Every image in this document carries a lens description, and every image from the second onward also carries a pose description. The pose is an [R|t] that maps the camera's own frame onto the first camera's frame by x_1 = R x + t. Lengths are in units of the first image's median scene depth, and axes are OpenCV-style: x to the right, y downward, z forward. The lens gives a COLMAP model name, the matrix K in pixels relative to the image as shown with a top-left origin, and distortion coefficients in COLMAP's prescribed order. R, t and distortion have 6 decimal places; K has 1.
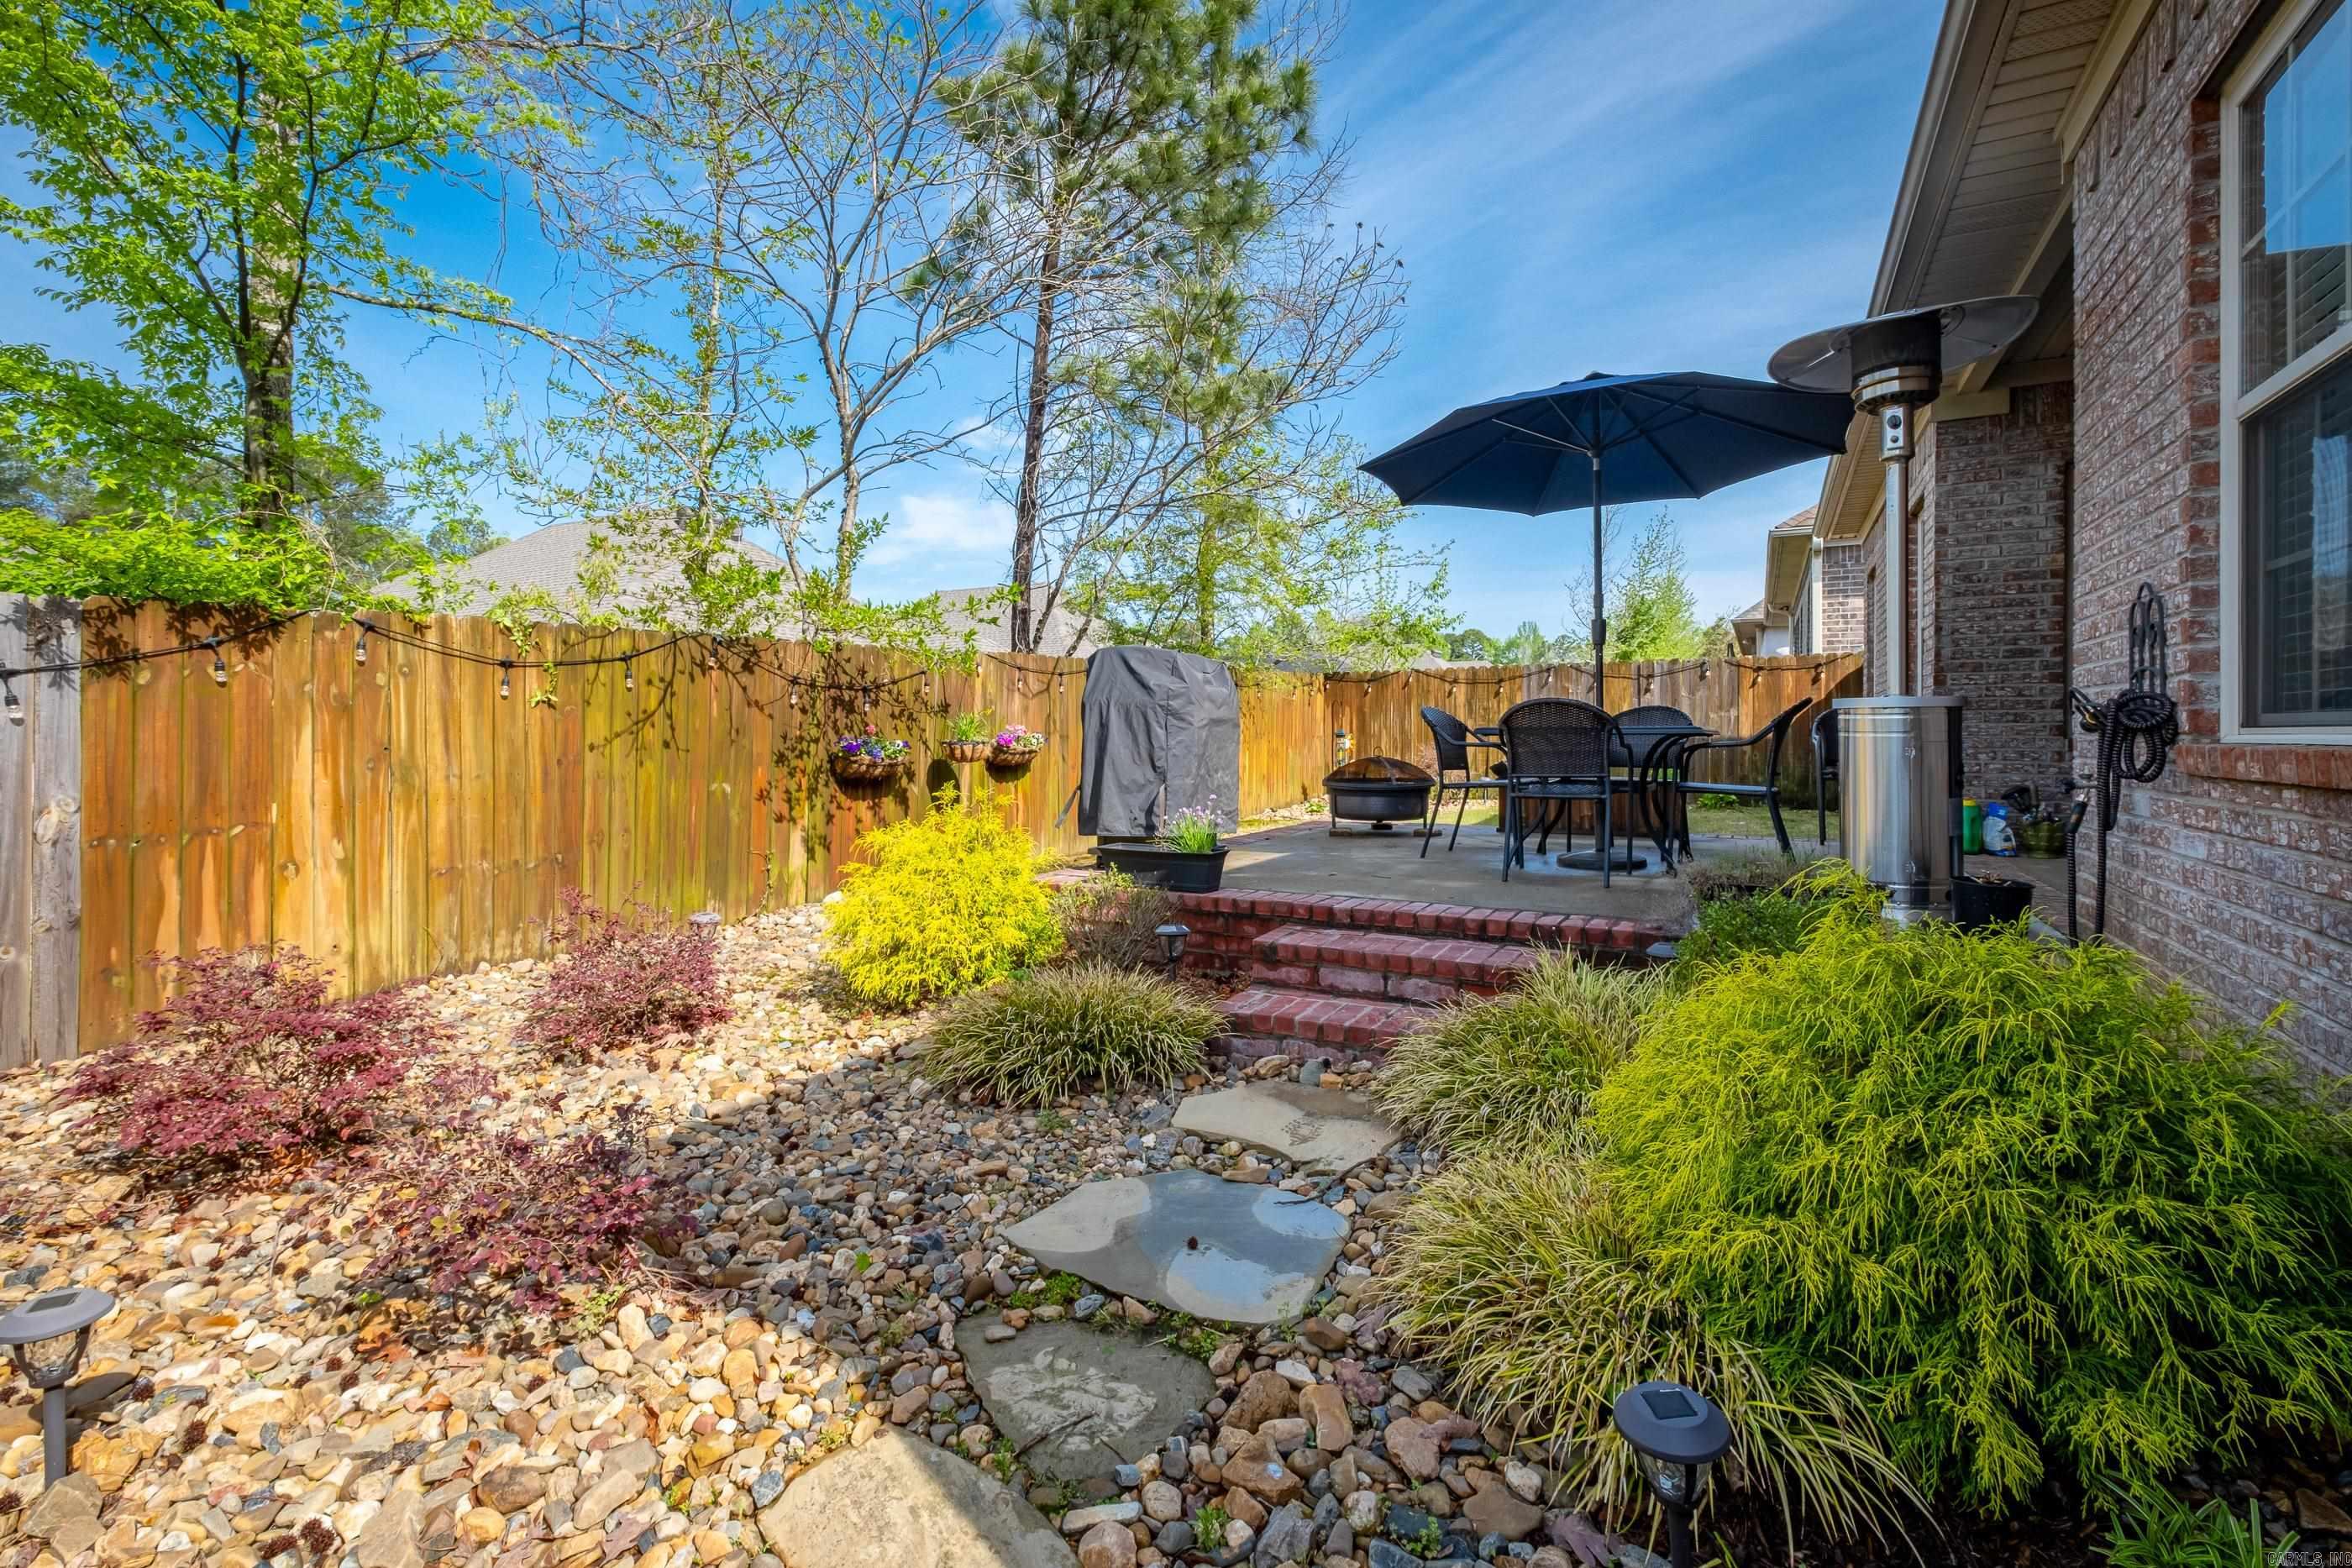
lens RADIAL K [[1049.5, 0, 1232.2], [0, 1049.5, 737.0], [0, 0, 1]] dist [-0.005708, 0.000448]
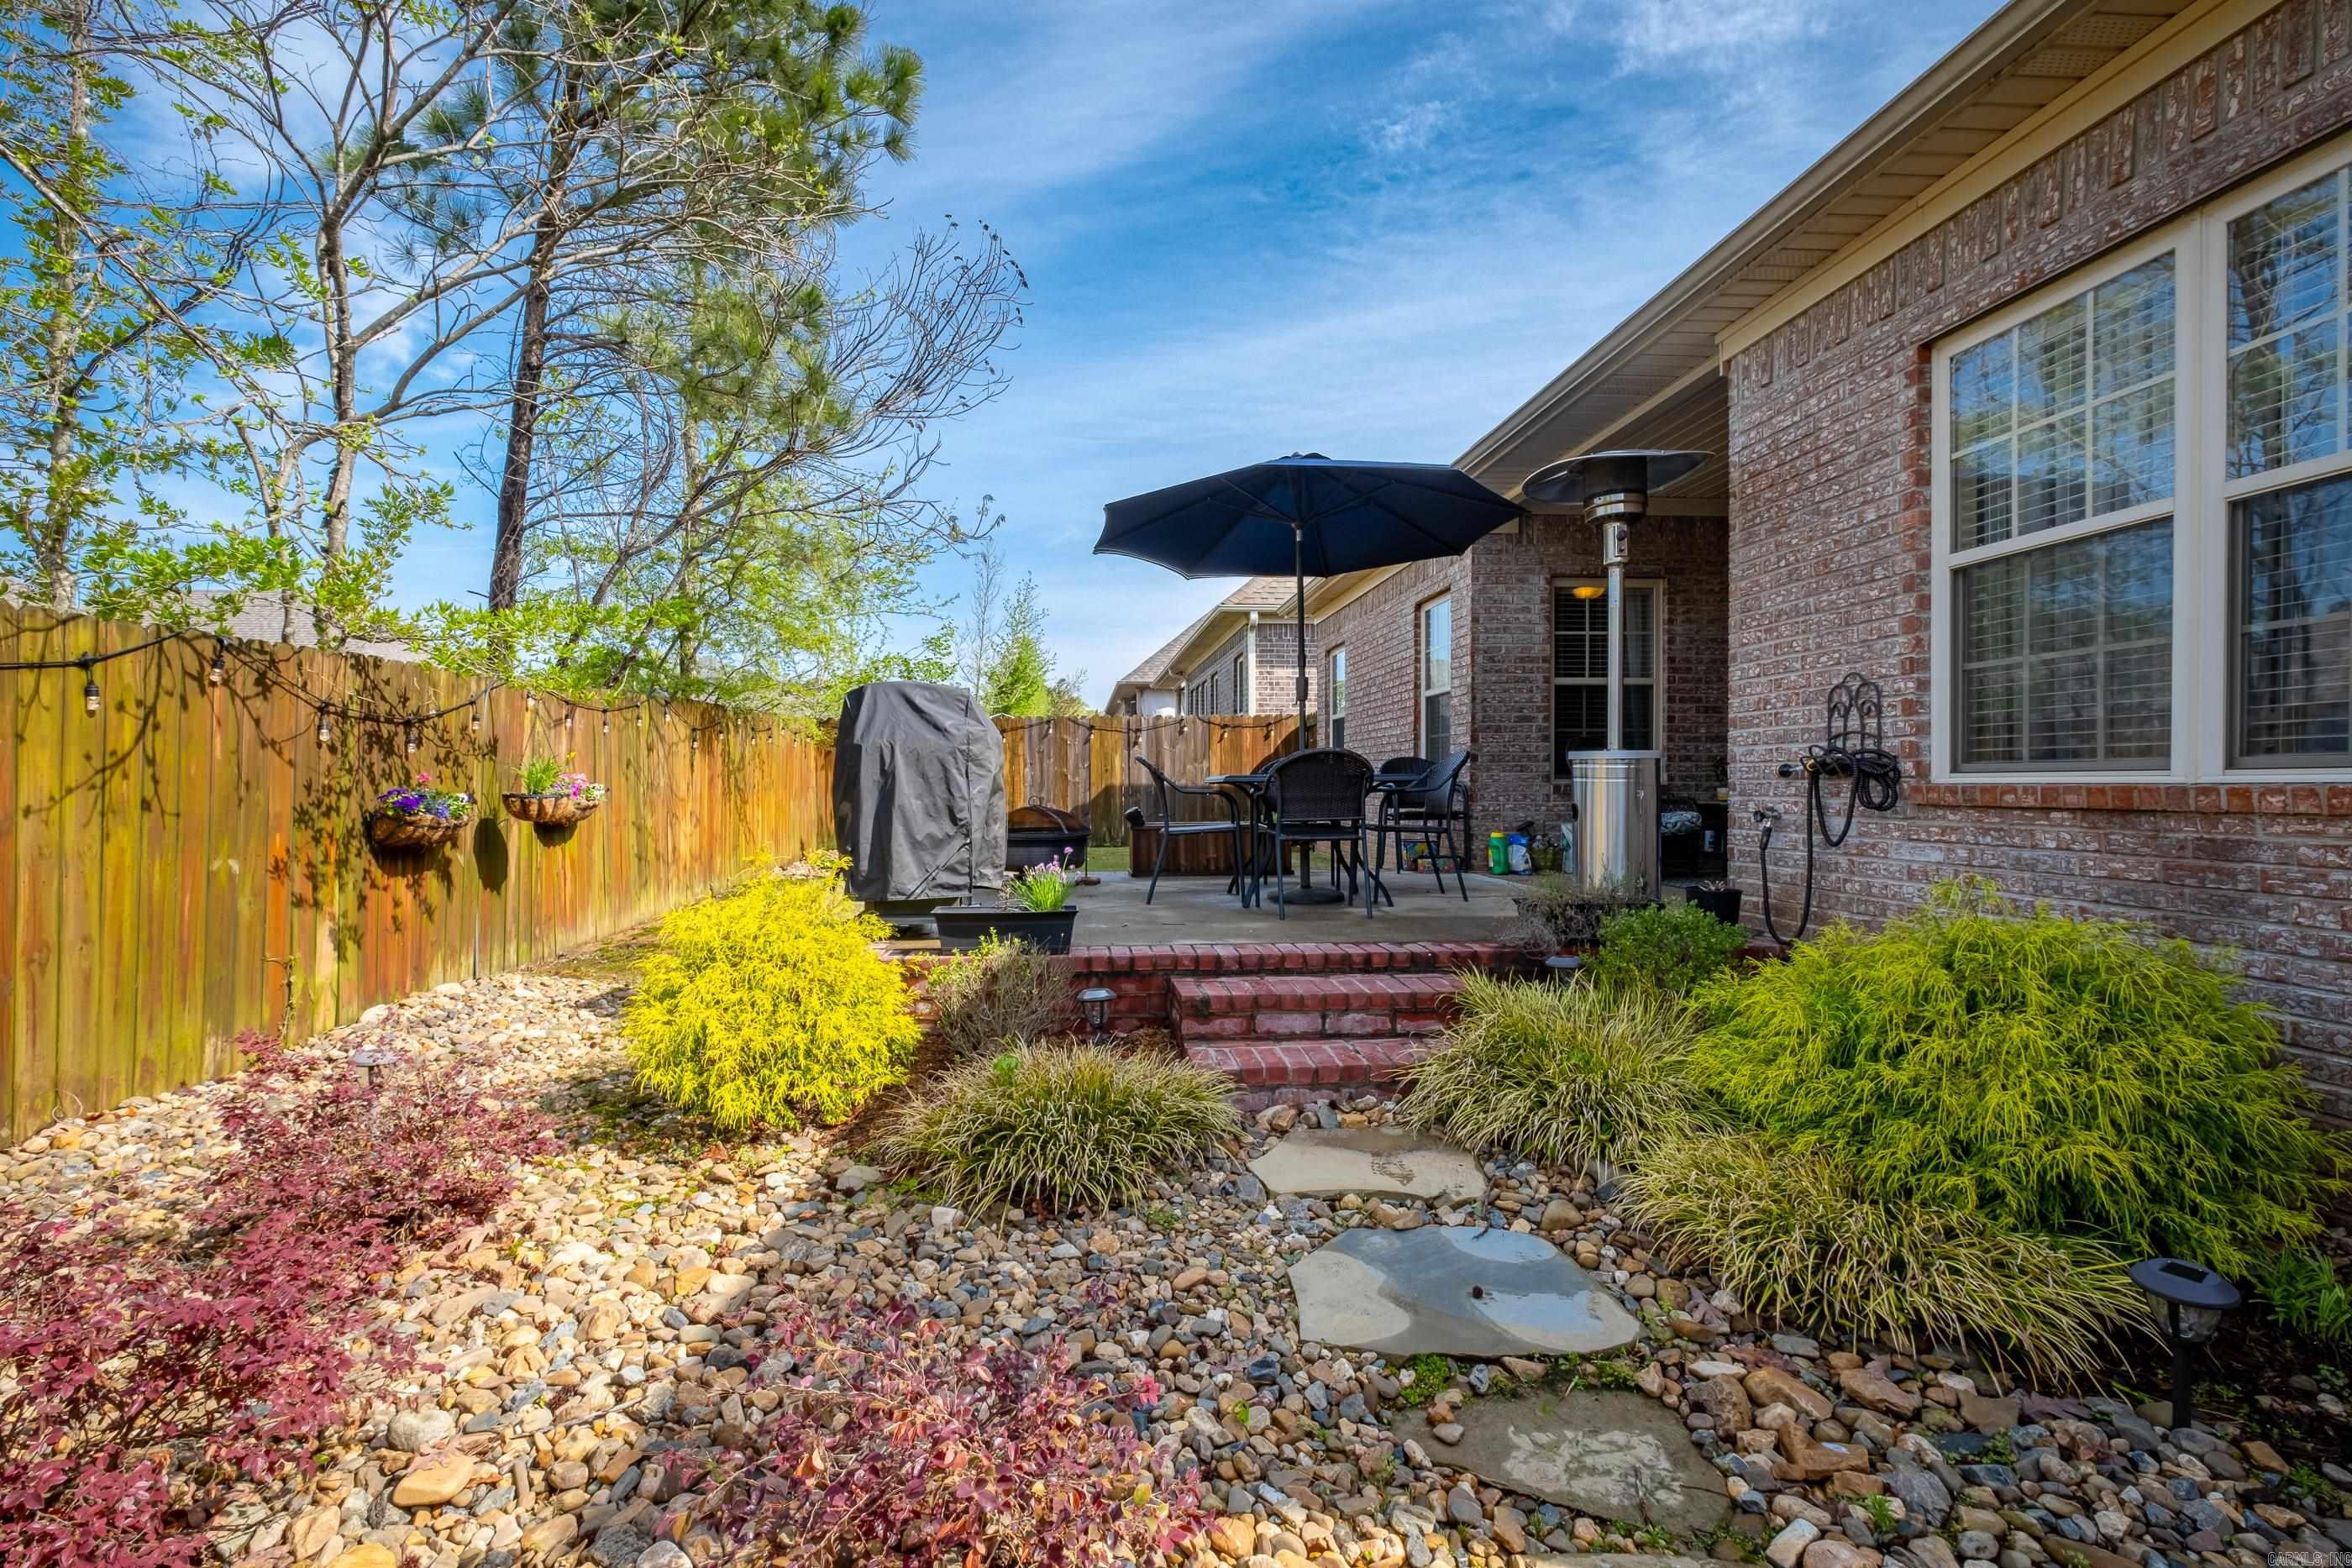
lens RADIAL K [[1049.5, 0, 1176.1], [0, 1049.5, 781.2], [0, 0, 1]] dist [-0.005708, 0.000448]
pose [[0.853280, -0.002114, 0.521449, -0.314892], [0.005512, 0.999972, -0.004966, 0.001834], [-0.521424, 0.007112, 0.853268, 0.119977]]
